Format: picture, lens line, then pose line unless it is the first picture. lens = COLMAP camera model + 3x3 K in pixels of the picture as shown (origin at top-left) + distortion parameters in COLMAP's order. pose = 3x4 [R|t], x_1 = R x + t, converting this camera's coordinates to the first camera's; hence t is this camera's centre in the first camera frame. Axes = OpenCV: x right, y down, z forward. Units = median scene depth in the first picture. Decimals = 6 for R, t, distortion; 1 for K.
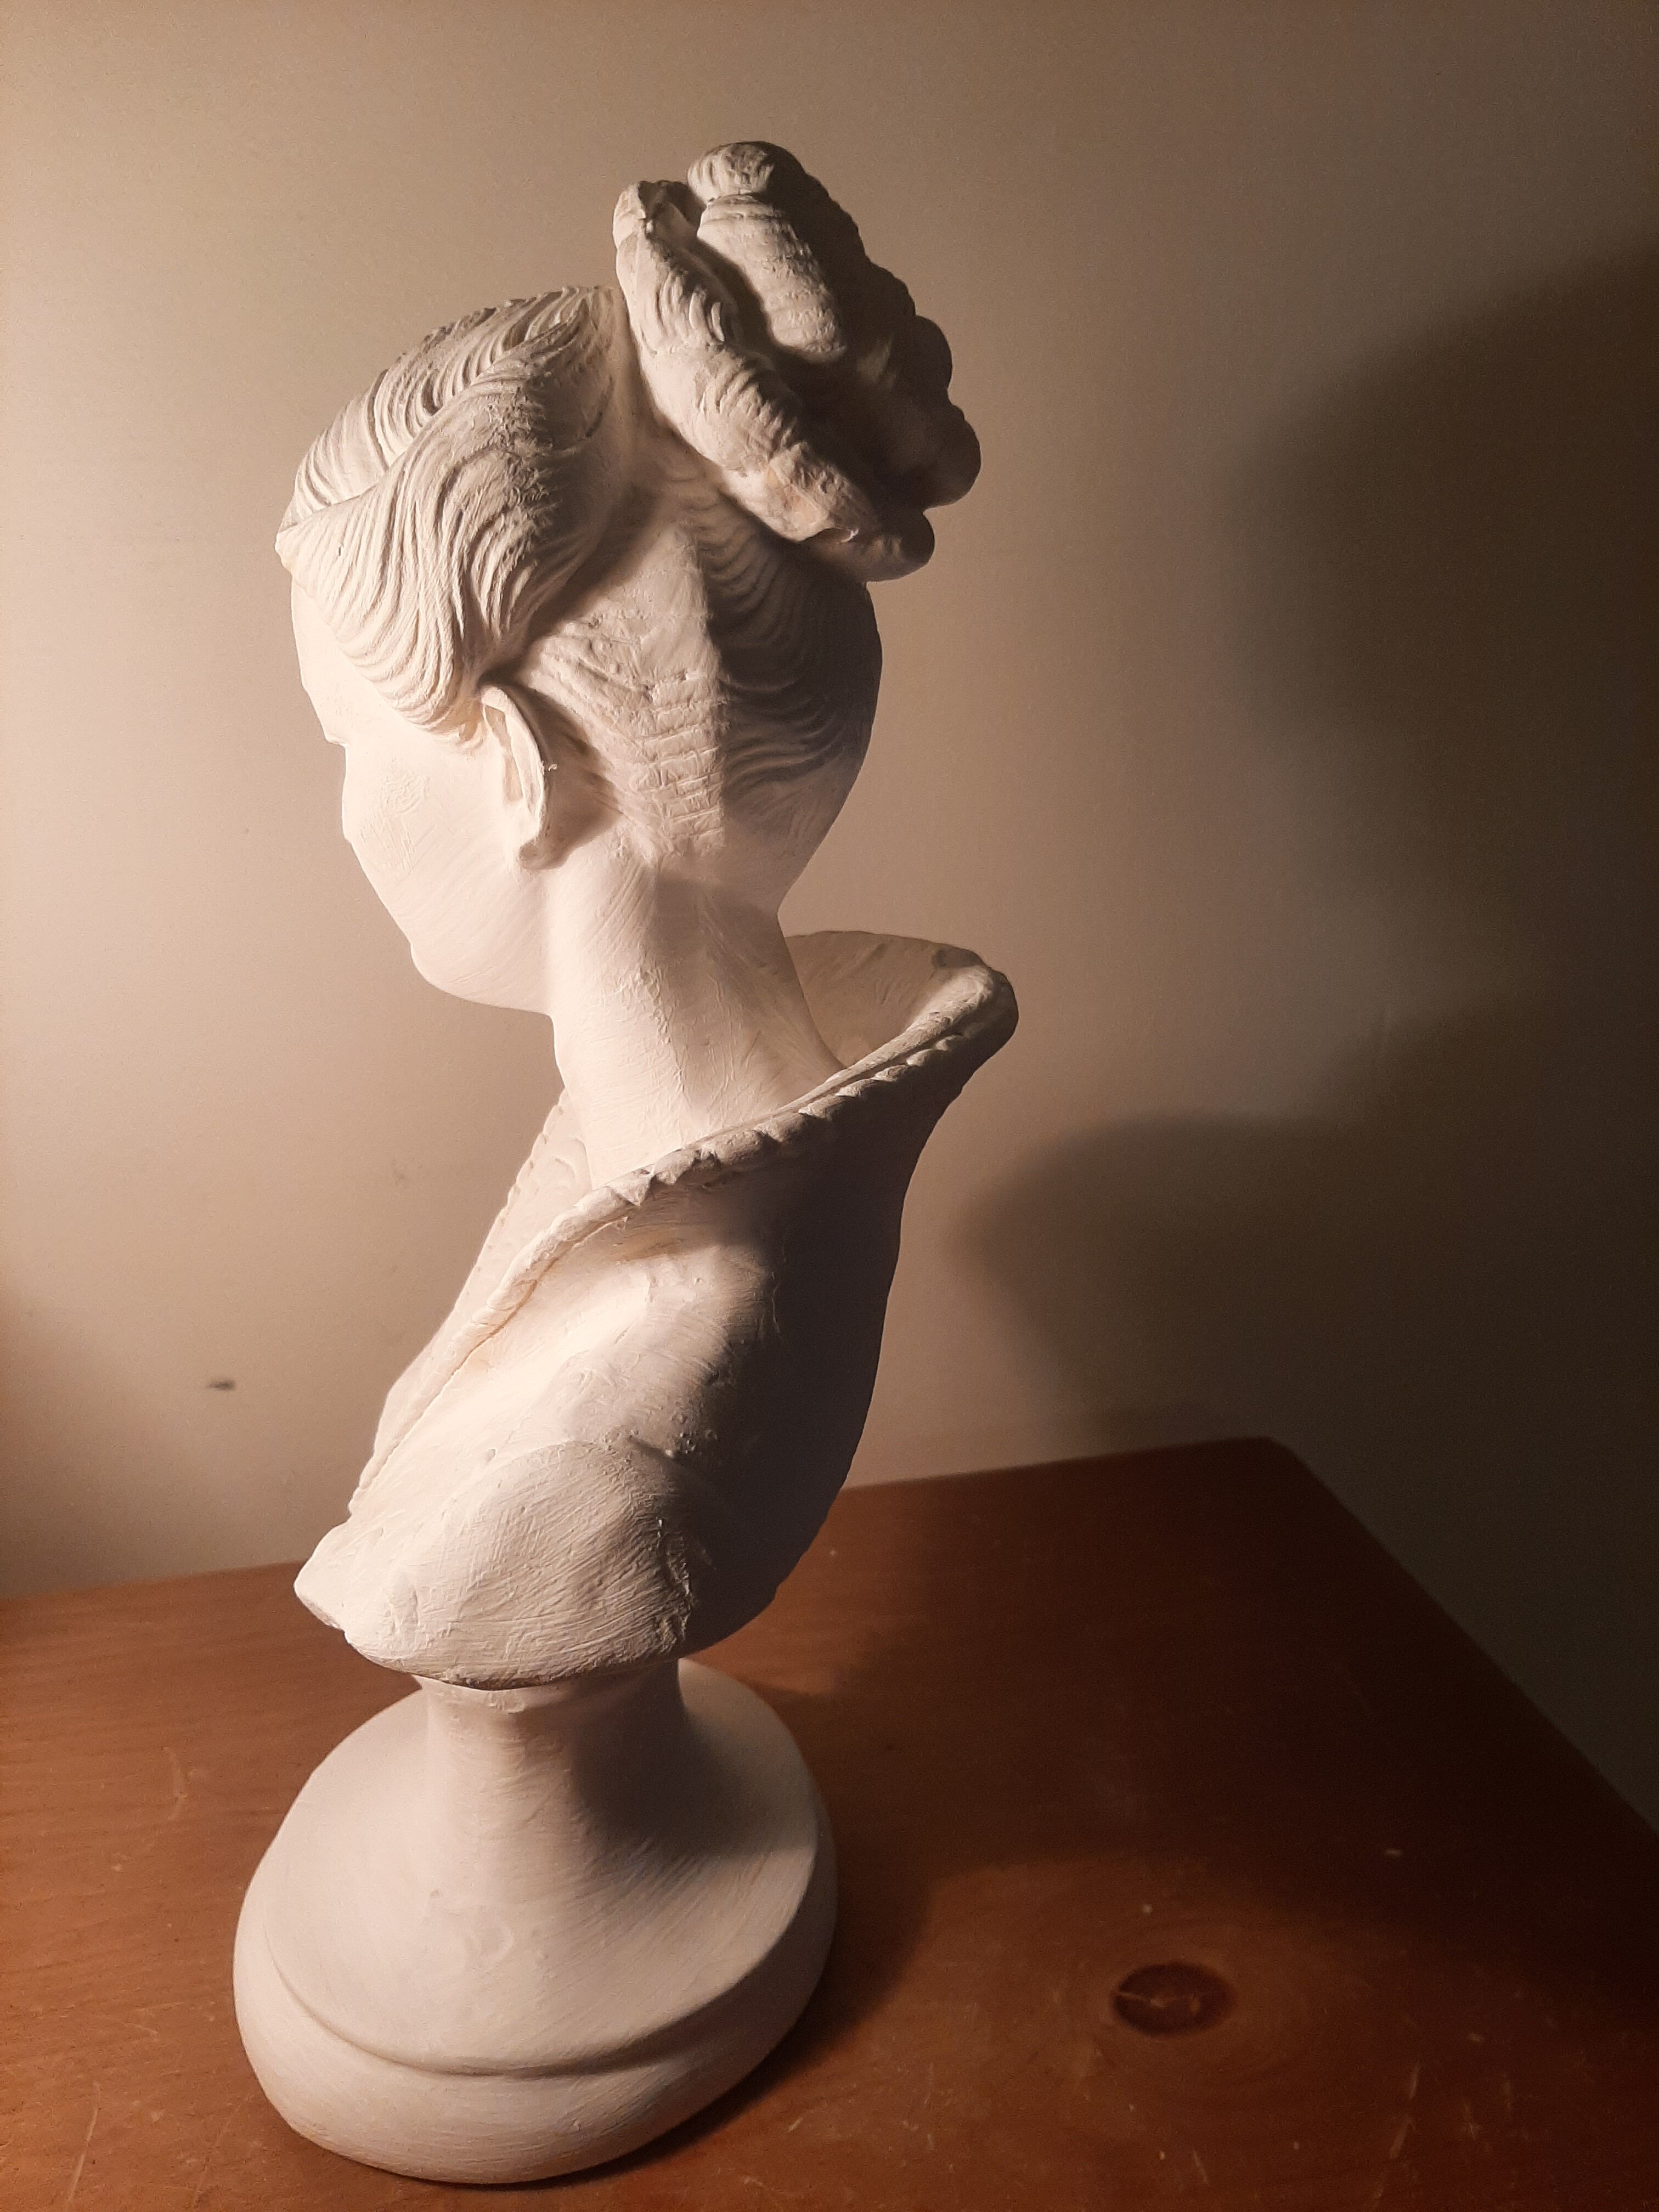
lens RADIAL K [[1580.9, 0, 825.5], [0, 1580.9, 1100.0], [0, 0, 1]] dist [0.055336, -0.142764]
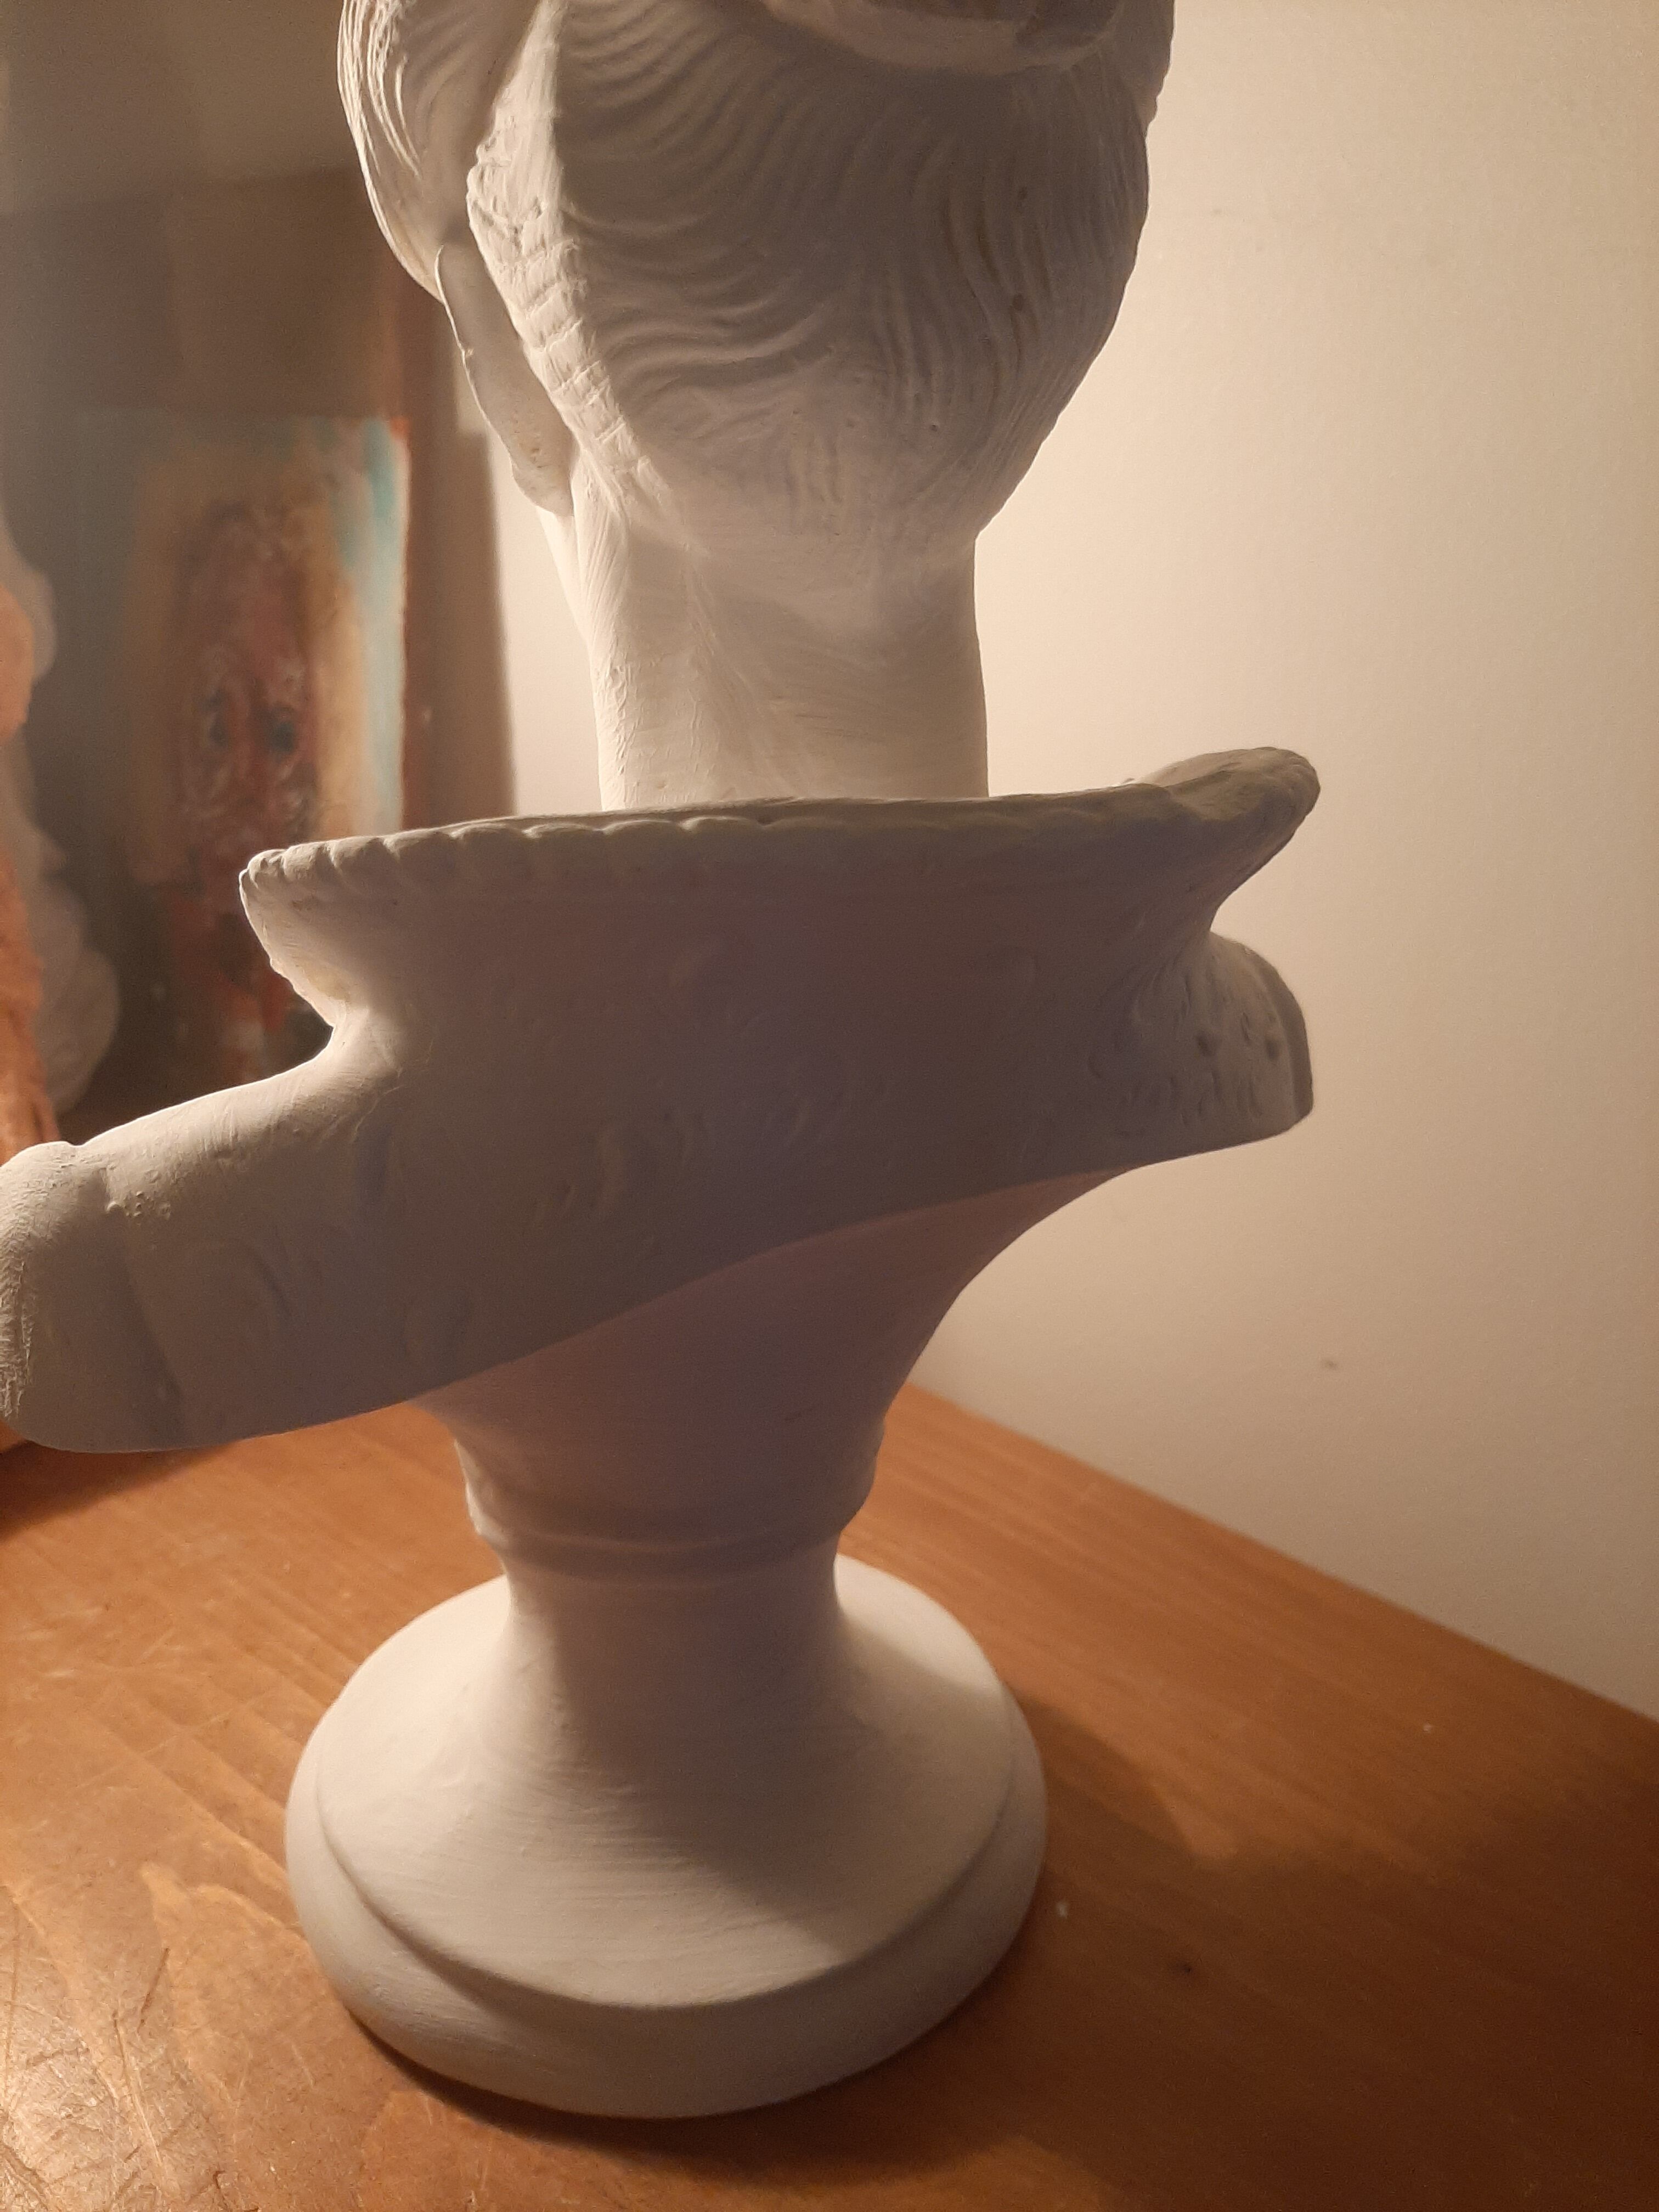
lens RADIAL K [[1708.6, 0, 835.6], [0, 1708.6, 1100.2], [0, 0, 1]] dist [0.067040, -0.188058]
pose [[0.598989, 0.318774, -0.734572, 0.628772], [-0.277642, 0.943118, 0.182877, -0.070292], [0.751084, 0.094407, 0.653422, 0.616392]]
